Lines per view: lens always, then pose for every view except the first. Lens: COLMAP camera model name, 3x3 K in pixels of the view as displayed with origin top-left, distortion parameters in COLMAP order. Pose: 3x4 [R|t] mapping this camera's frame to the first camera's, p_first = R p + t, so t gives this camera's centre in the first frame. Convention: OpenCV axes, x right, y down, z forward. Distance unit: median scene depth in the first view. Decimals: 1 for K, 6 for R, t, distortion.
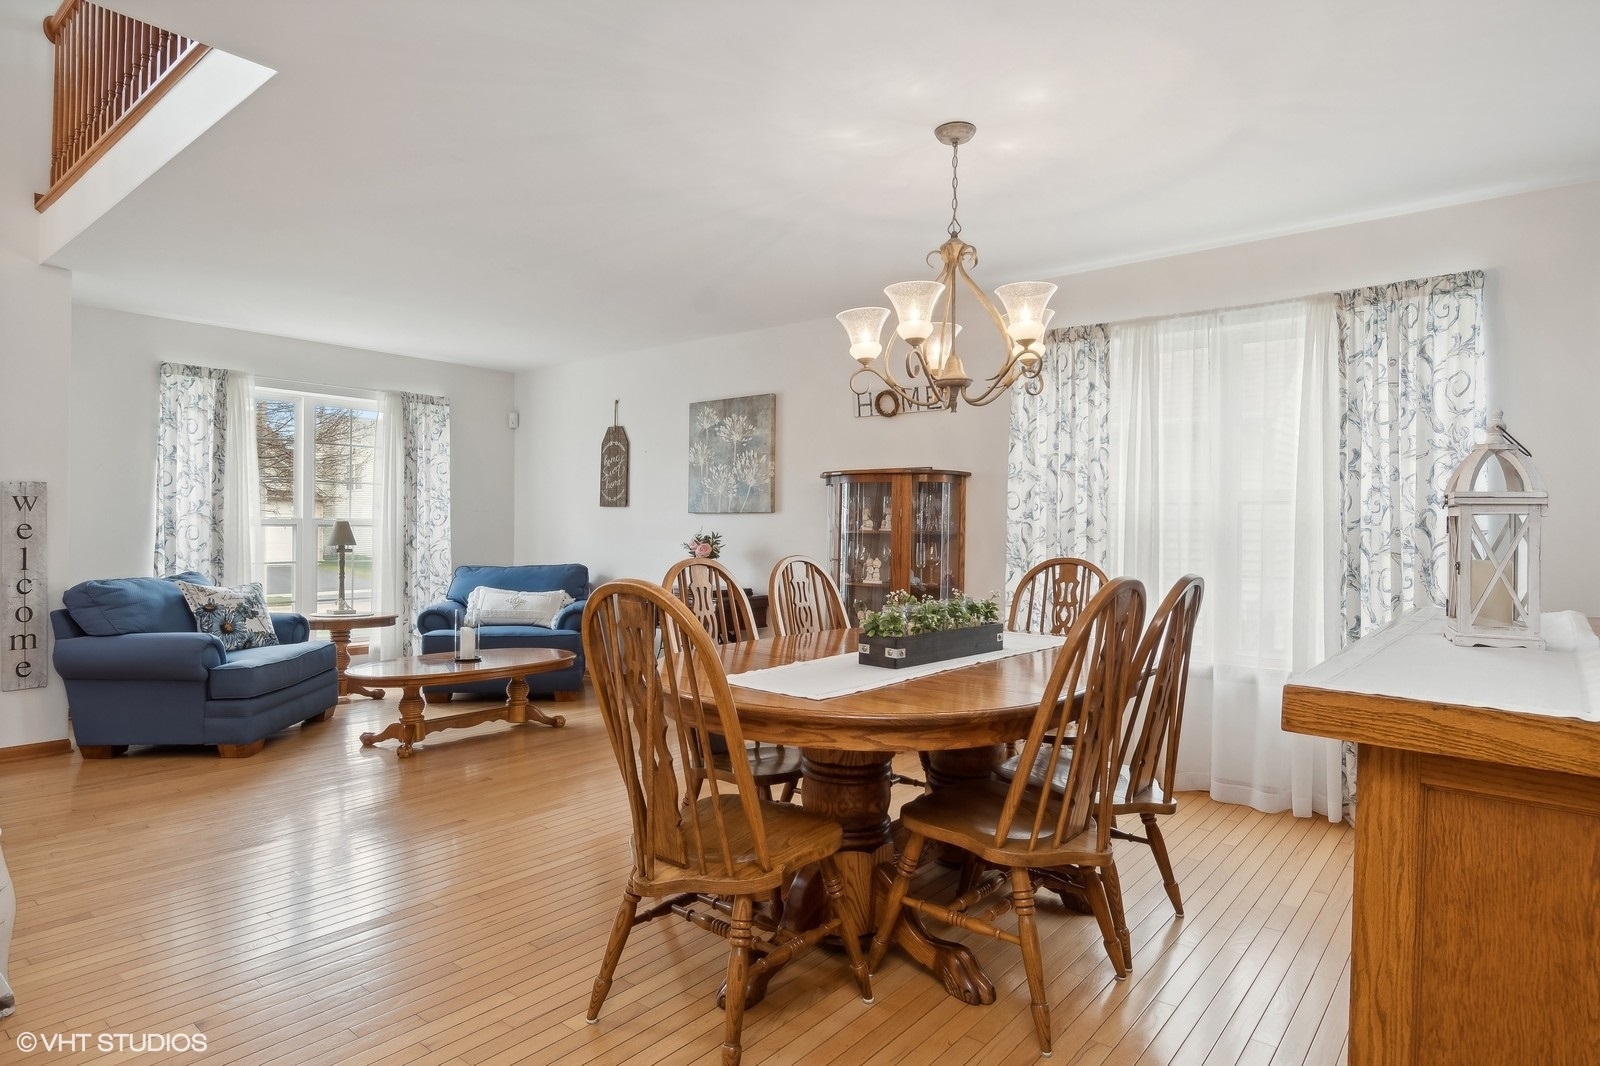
lens RADIAL K [[890.0, 0, 802.3], [0, 890.0, 526.9], [0, 0, 1]] dist [0.024673, 0.000160]
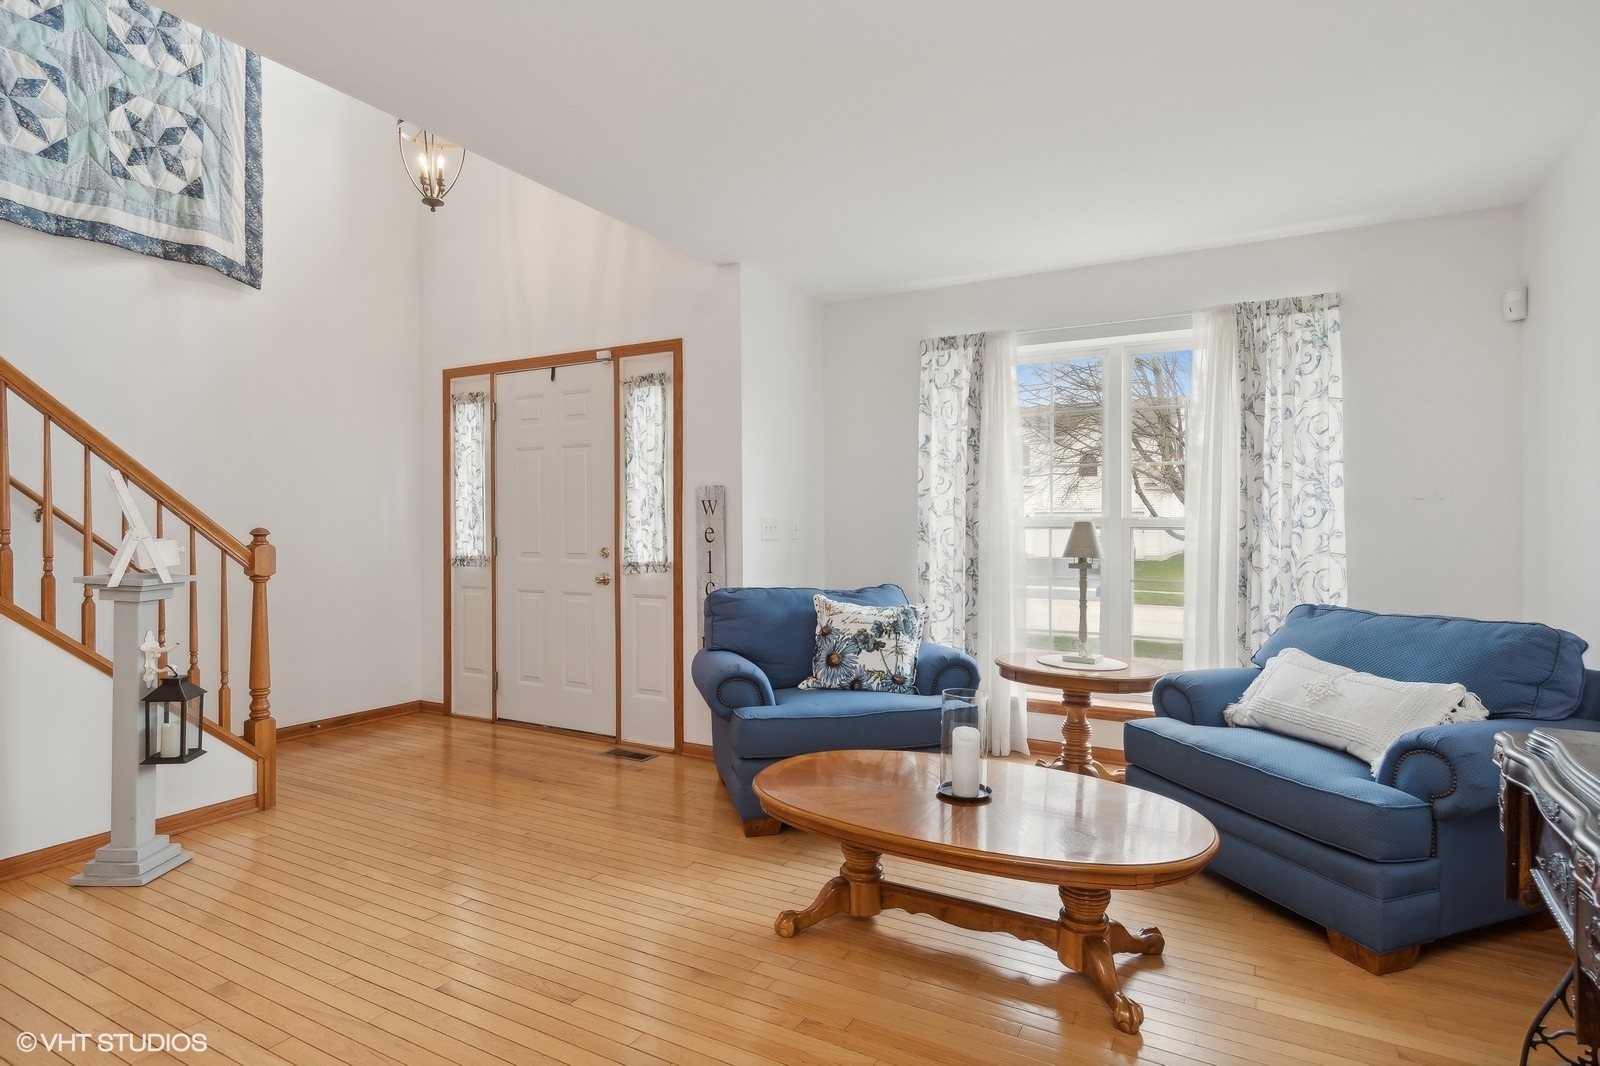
lens RADIAL K [[856.4, 0, 800.2], [0, 856.4, 527.0], [0, 0, 1]] dist [0.006769, -0.002923]
pose [[0.173351, -0.005417, -0.984845, 0.075253], [0.000847, 0.999985, -0.005351, 0.001005], [0.984860, 0.000093, 0.173353, 0.711484]]
